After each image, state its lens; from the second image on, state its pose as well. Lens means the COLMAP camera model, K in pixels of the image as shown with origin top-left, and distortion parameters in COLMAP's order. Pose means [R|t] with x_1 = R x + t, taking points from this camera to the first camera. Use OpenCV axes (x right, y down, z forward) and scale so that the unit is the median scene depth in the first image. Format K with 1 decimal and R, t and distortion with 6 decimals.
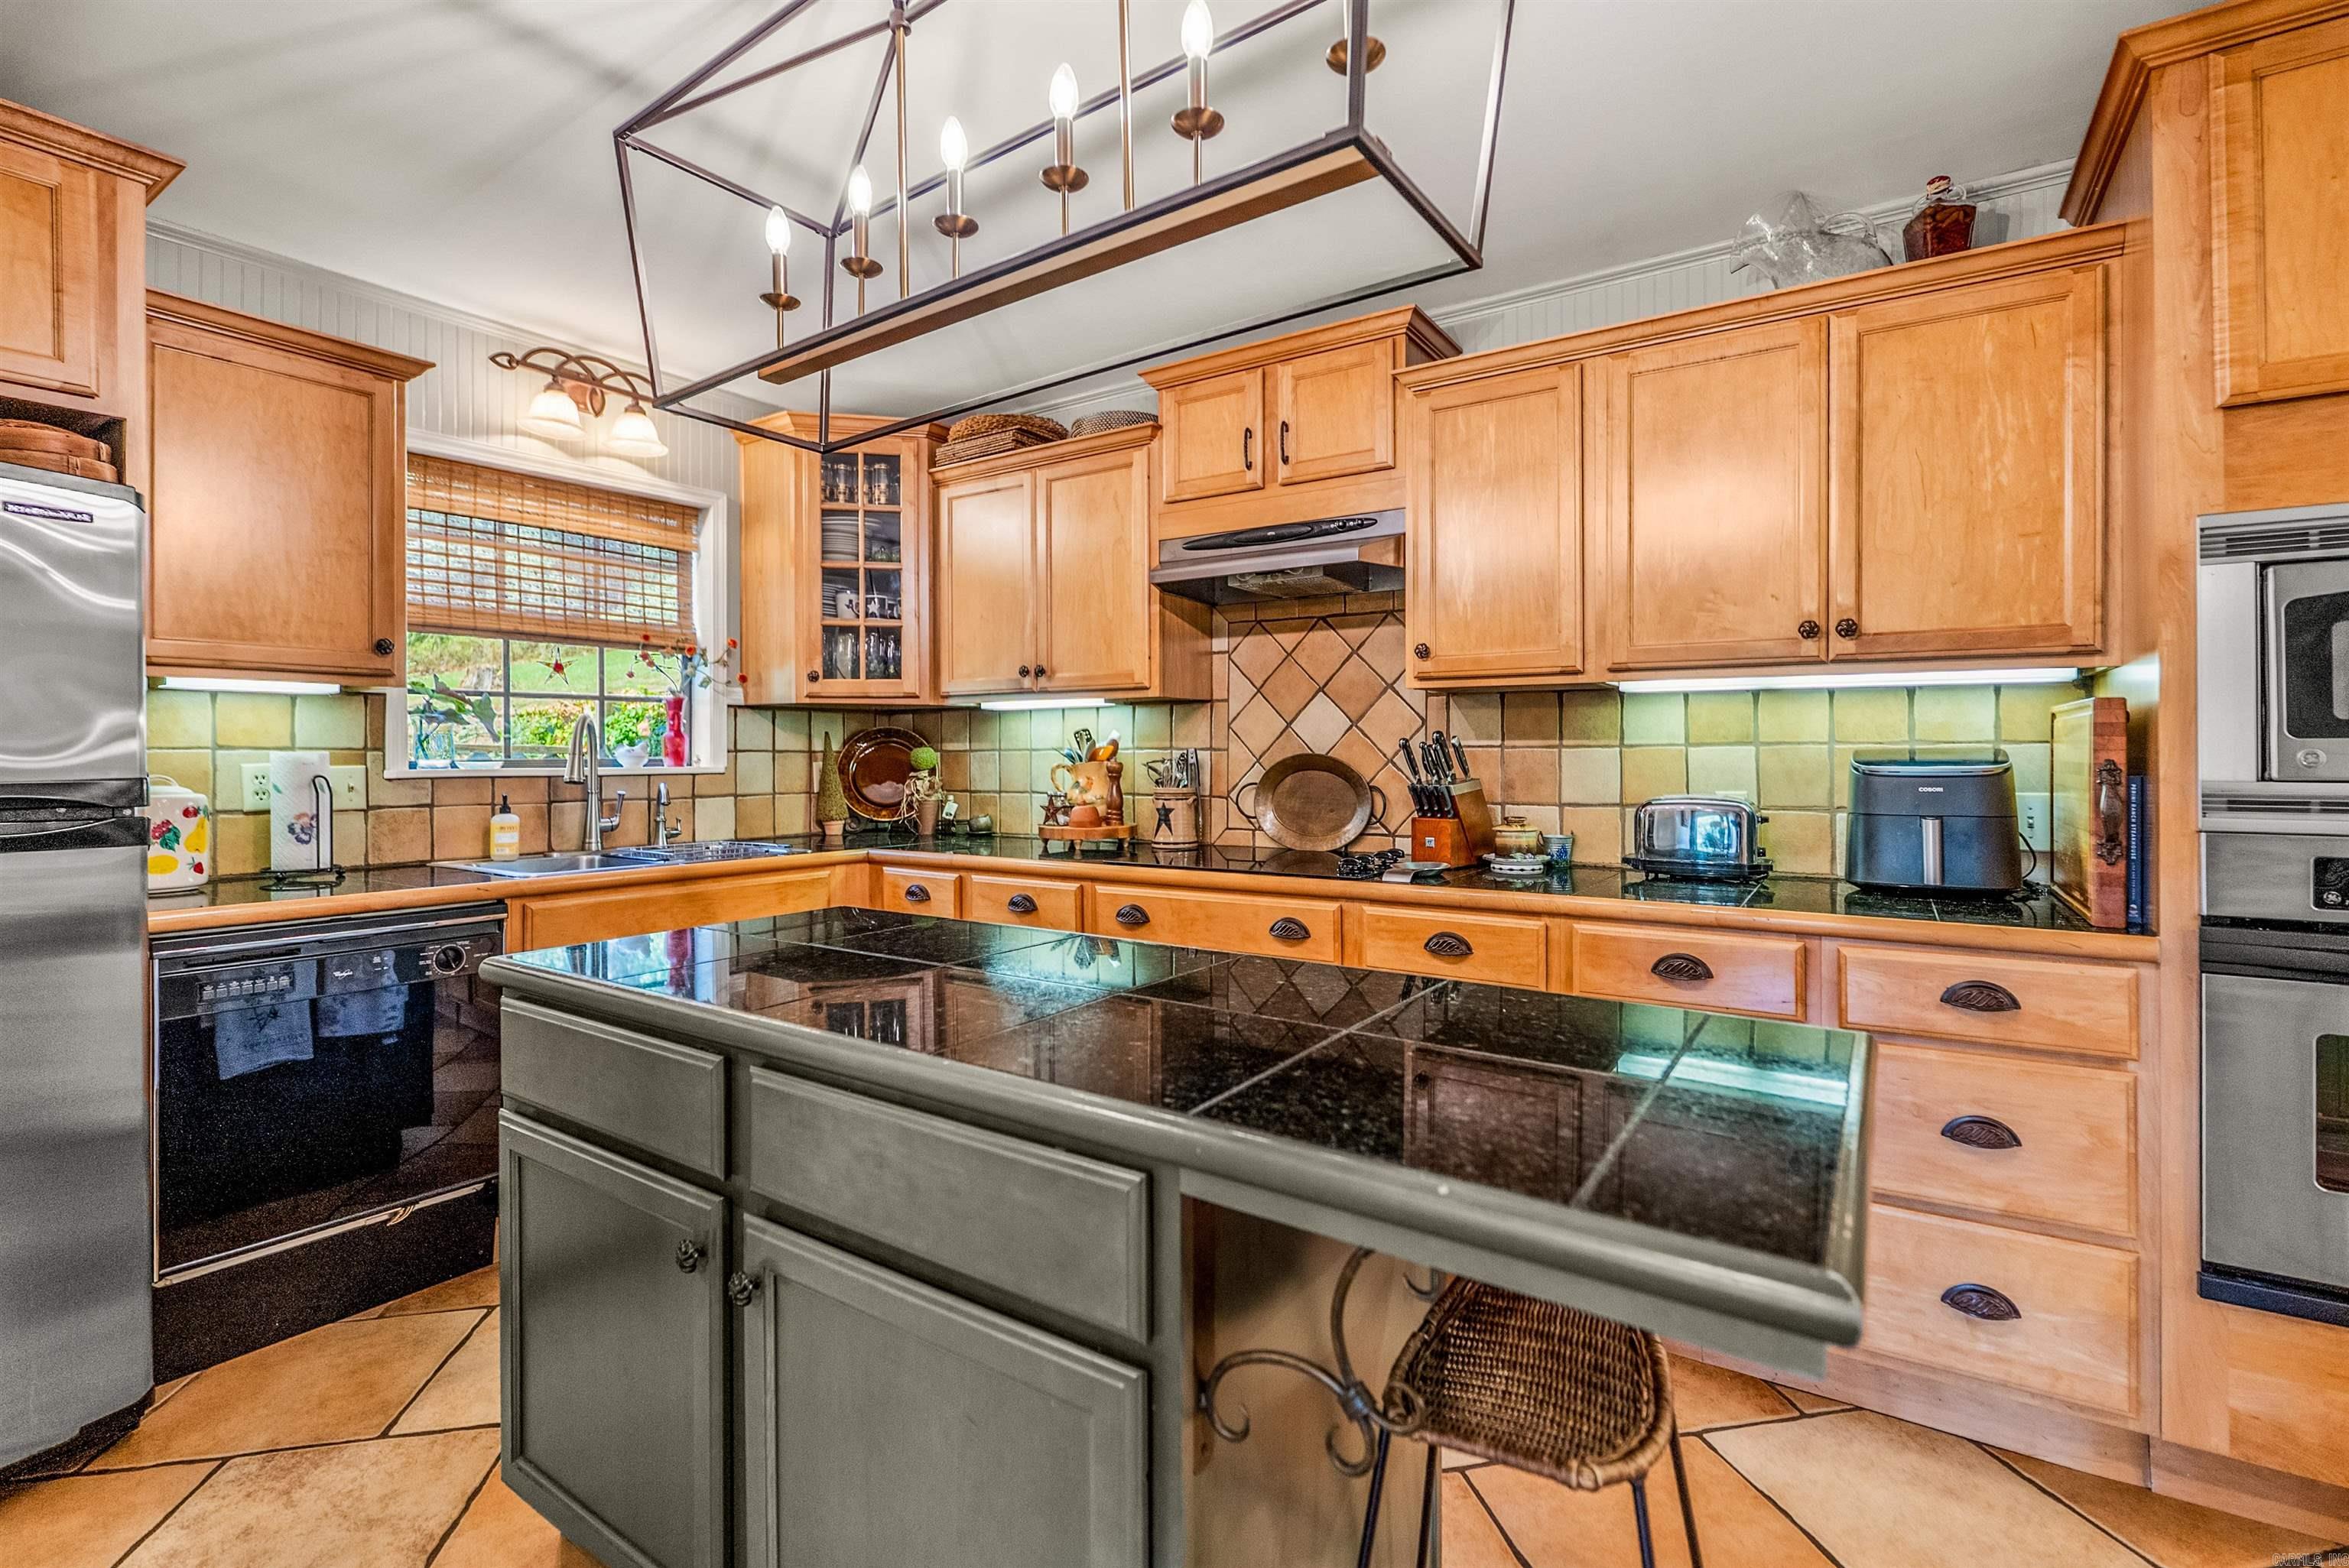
lens RADIAL K [[1048.3, 0, 1156.8], [0, 1048.3, 752.0], [0, 0, 1]] dist [-0.010265, 0.002299]
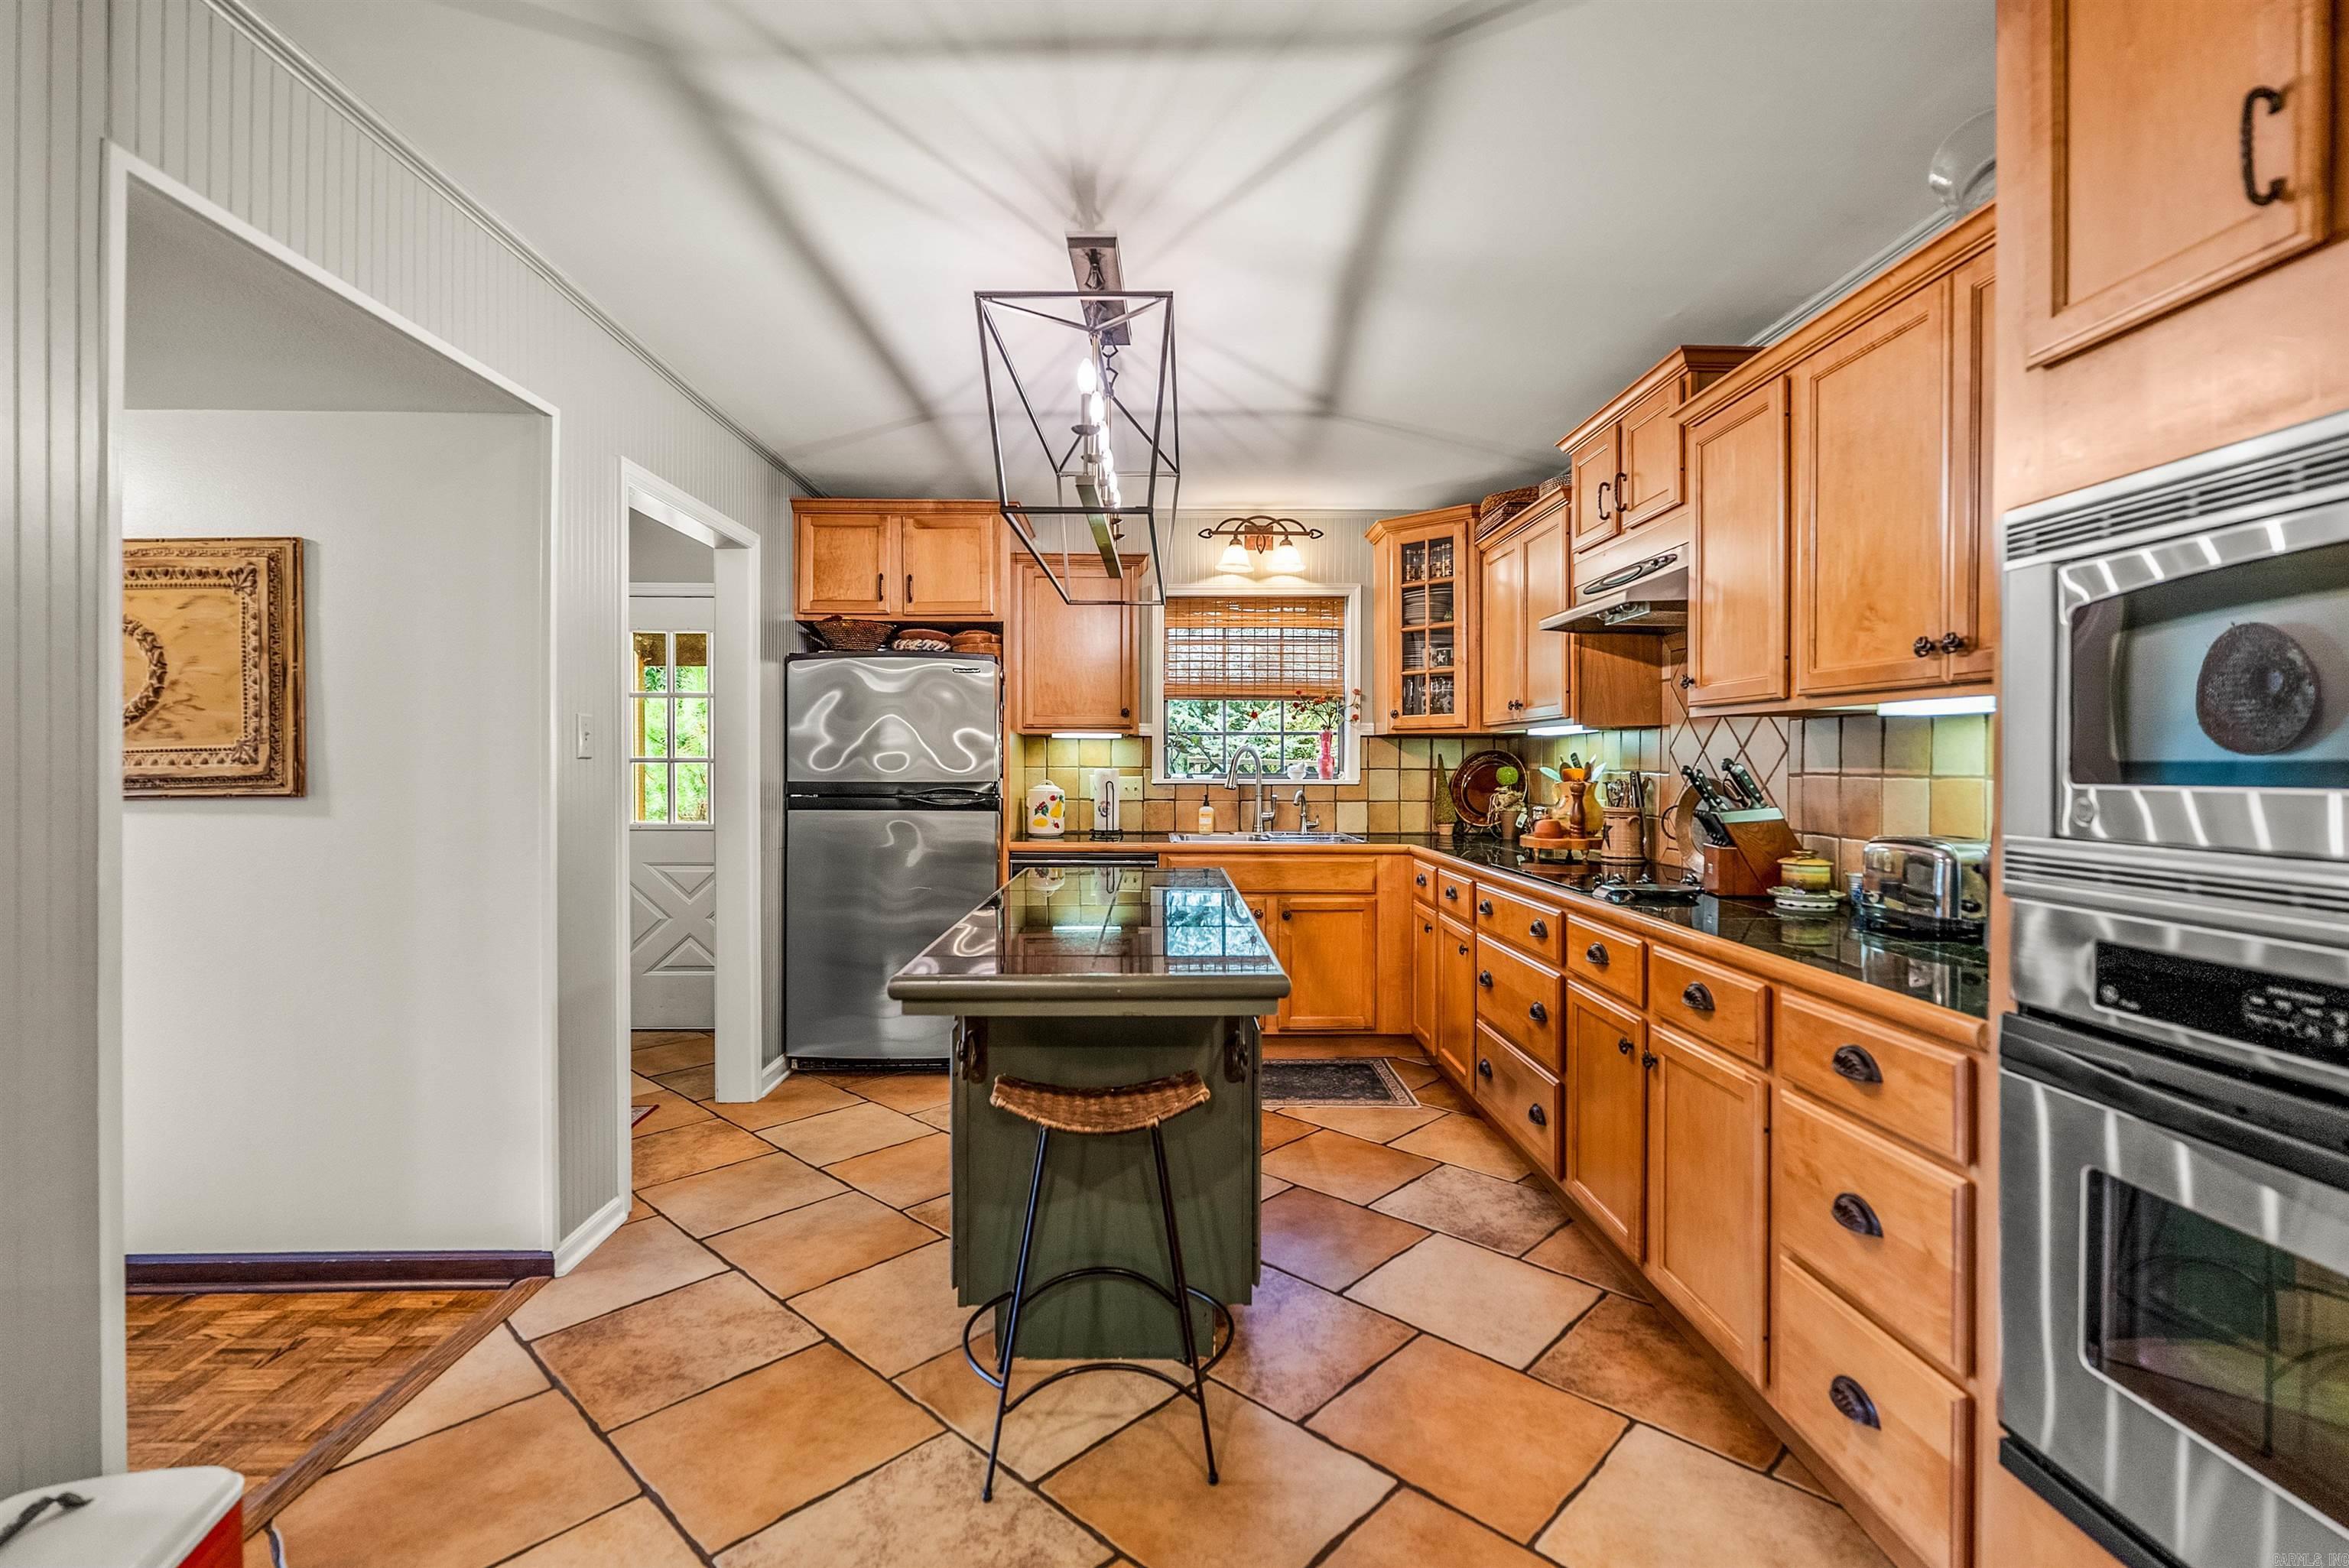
lens RADIAL K [[1048.3, 0, 1193.8], [0, 1048.3, 770.6], [0, 0, 1]] dist [-0.010265, 0.002299]
pose [[0.585461, 0.010490, -0.810632, 0.653911], [-0.003369, 0.999939, 0.010507, -0.014178], [0.810693, -0.003420, 0.585461, 0.004209]]
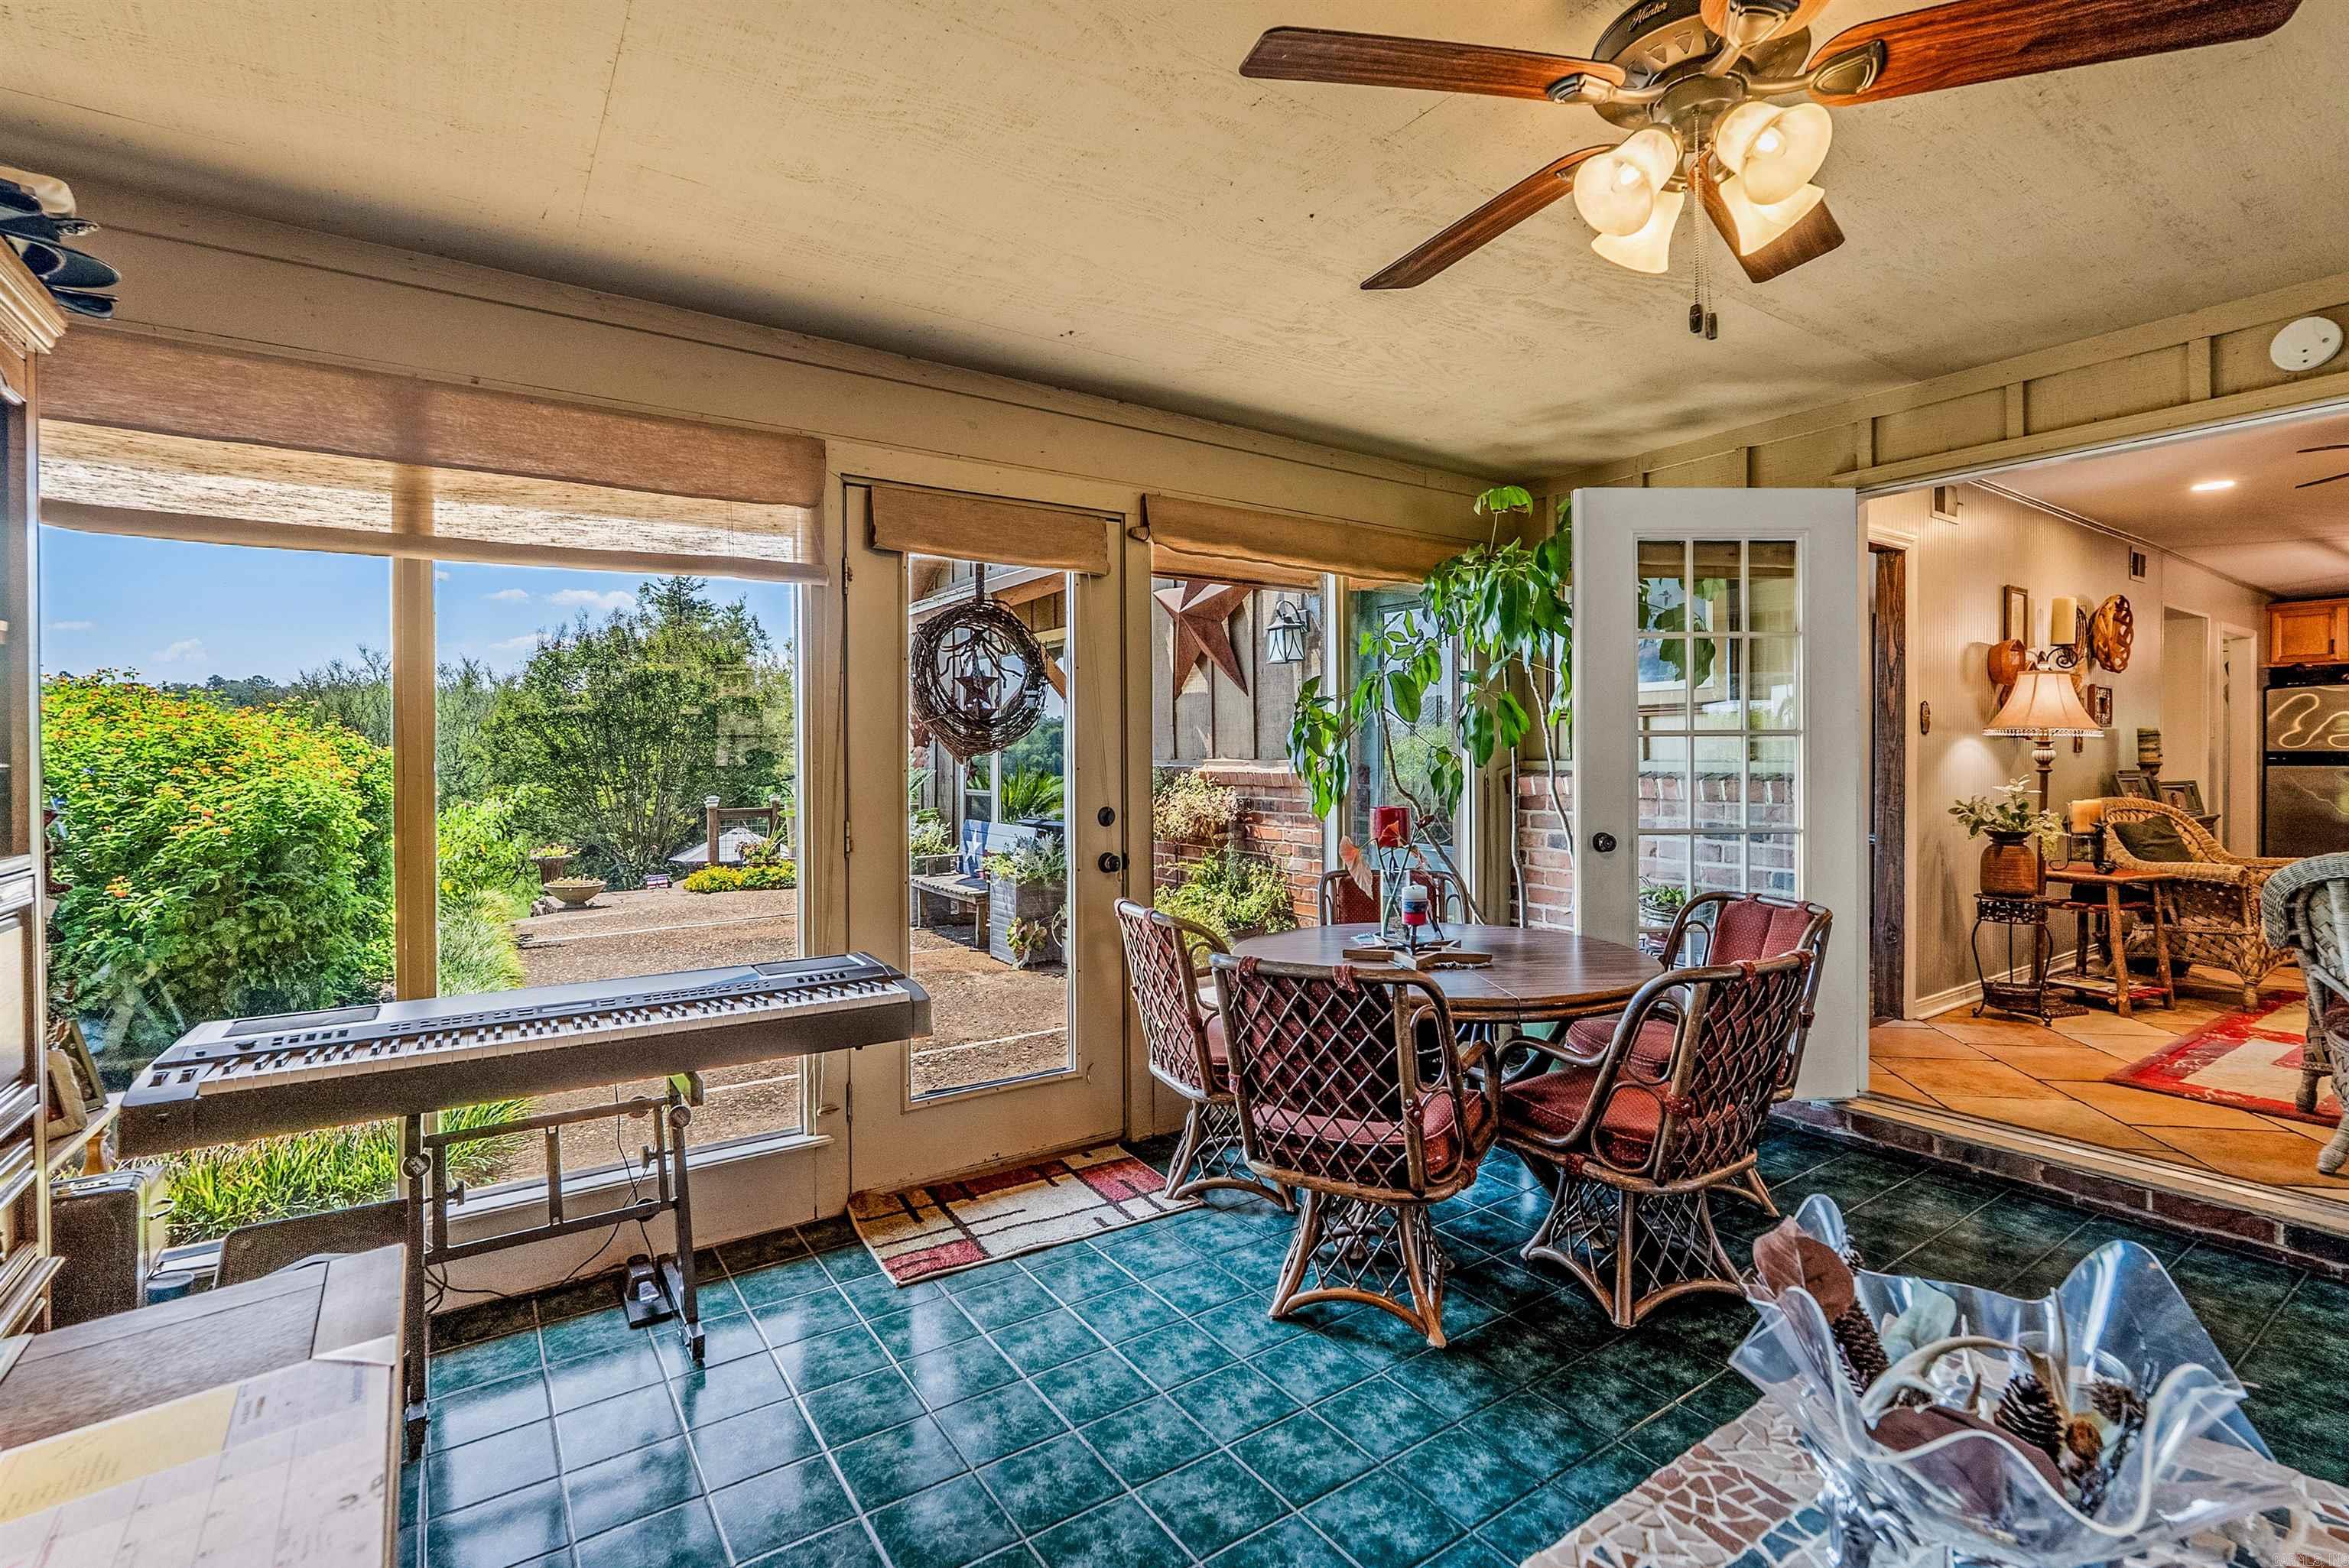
lens RADIAL K [[1048.3, 0, 1173.0], [0, 1048.3, 765.3], [0, 0, 1]] dist [-0.010265, 0.002299]
pose [[-0.378237, 0.010948, -0.925644, 2.686788], [0.002368, 0.999938, 0.010859, 0.015681], [0.925706, 0.001915, -0.378239, -1.166394]]
